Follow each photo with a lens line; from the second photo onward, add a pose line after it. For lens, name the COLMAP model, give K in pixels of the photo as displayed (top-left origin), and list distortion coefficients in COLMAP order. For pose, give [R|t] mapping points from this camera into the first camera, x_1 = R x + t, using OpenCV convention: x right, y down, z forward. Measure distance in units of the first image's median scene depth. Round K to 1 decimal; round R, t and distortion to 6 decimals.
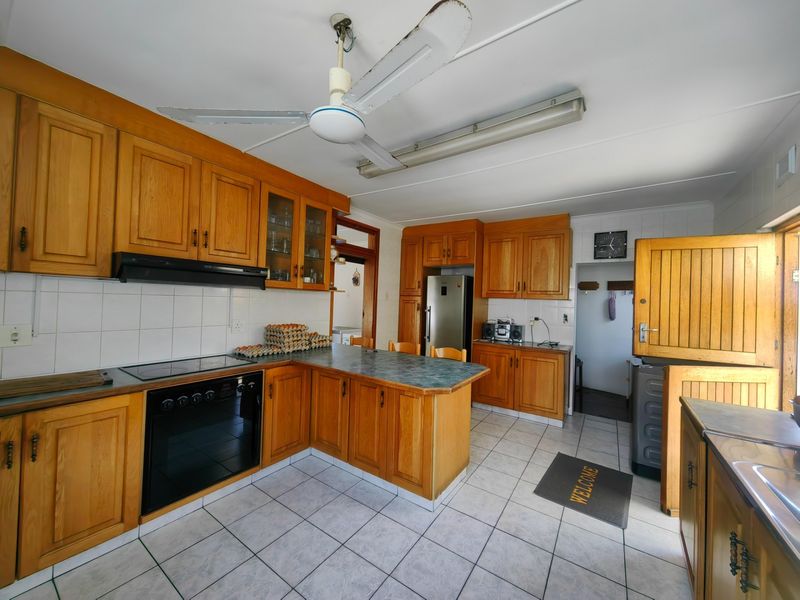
lens RADIAL K [[308.3, 0, 397.0], [0, 308.3, 299.1], [0, 0, 1]] dist [-0.000047, 0.000027]
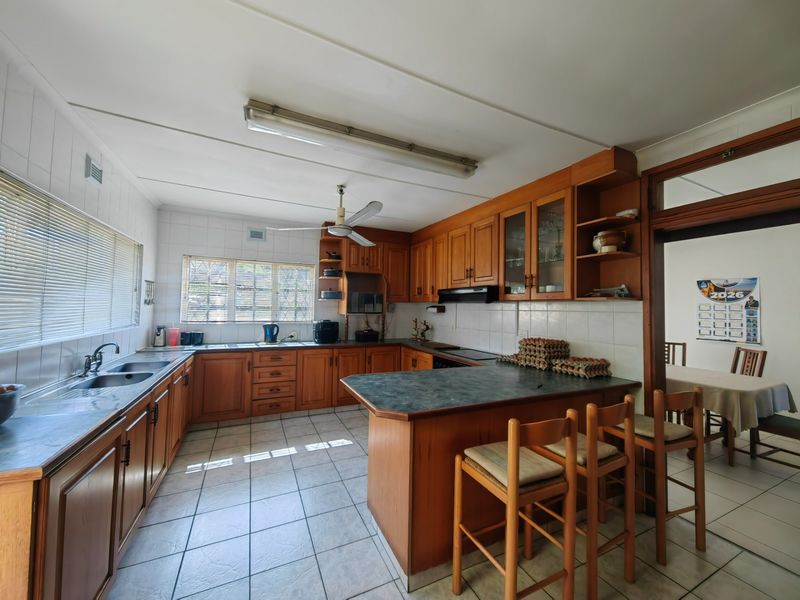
lens RADIAL K [[308.3, 0, 399.3], [0, 308.3, 296.6], [0, 0, 1]] dist [-0.000047, 0.000027]
pose [[-0.499159, -0.072910, -0.863437, 0.687330], [-0.029510, 0.997306, -0.067154, 0.031283], [0.866008, -0.008041, -0.499966, 1.118458]]
